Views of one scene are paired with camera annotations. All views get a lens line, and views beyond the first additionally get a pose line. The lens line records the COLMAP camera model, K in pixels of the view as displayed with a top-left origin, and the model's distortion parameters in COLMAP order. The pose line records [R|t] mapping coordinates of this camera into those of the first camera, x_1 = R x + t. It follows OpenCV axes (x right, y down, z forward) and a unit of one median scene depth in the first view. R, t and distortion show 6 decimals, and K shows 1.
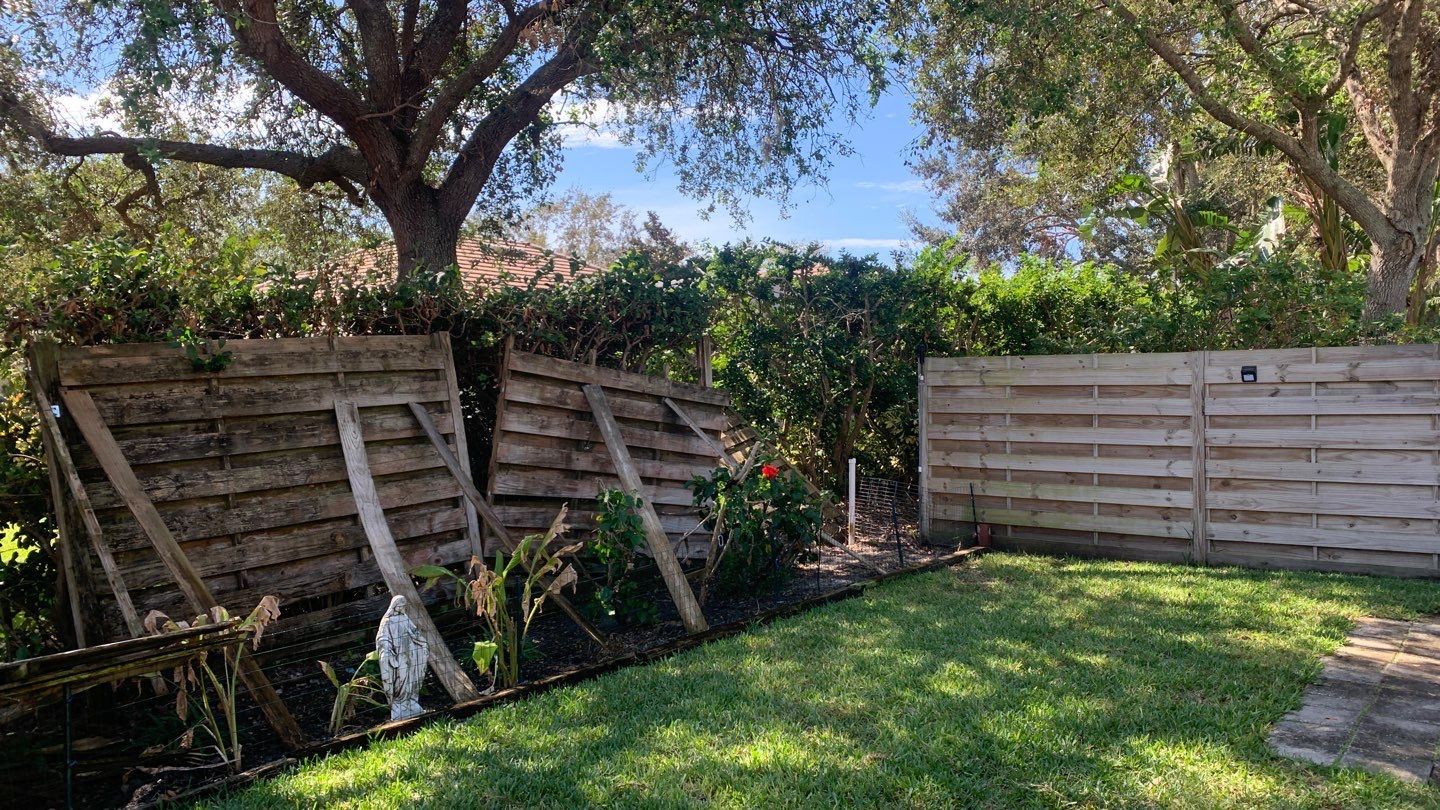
lens RADIAL K [[1173.4, 0, 720.0], [0, 1173.4, 405.0], [0, 0, 1]] dist [0.050071, -0.095443]
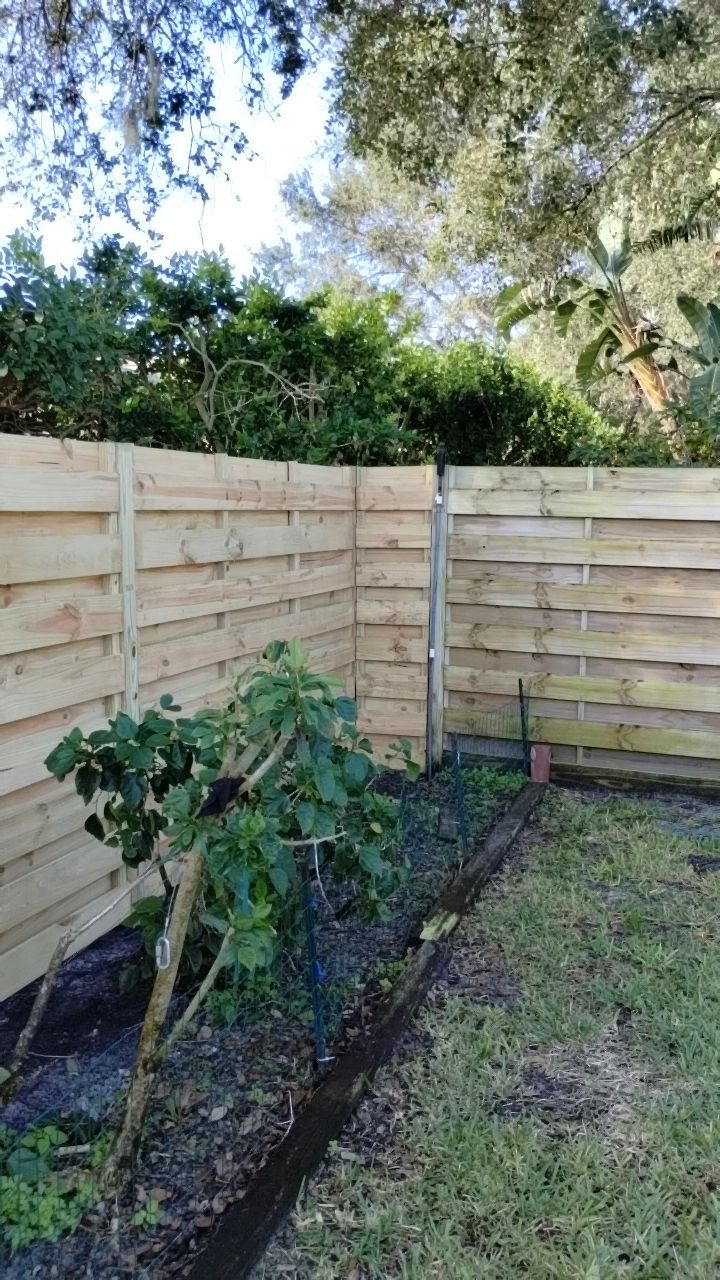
lens RADIAL K [[1043.0, 0, 337.3], [0, 1043.0, 660.0], [0, 0, 1]] dist [0.050071, -0.095443]
pose [[0.940564, -0.001411, 0.339613, -0.045529], [-0.037099, 0.993580, 0.106873, 0.002489], [-0.337583, -0.113120, 0.934474, 0.403695]]
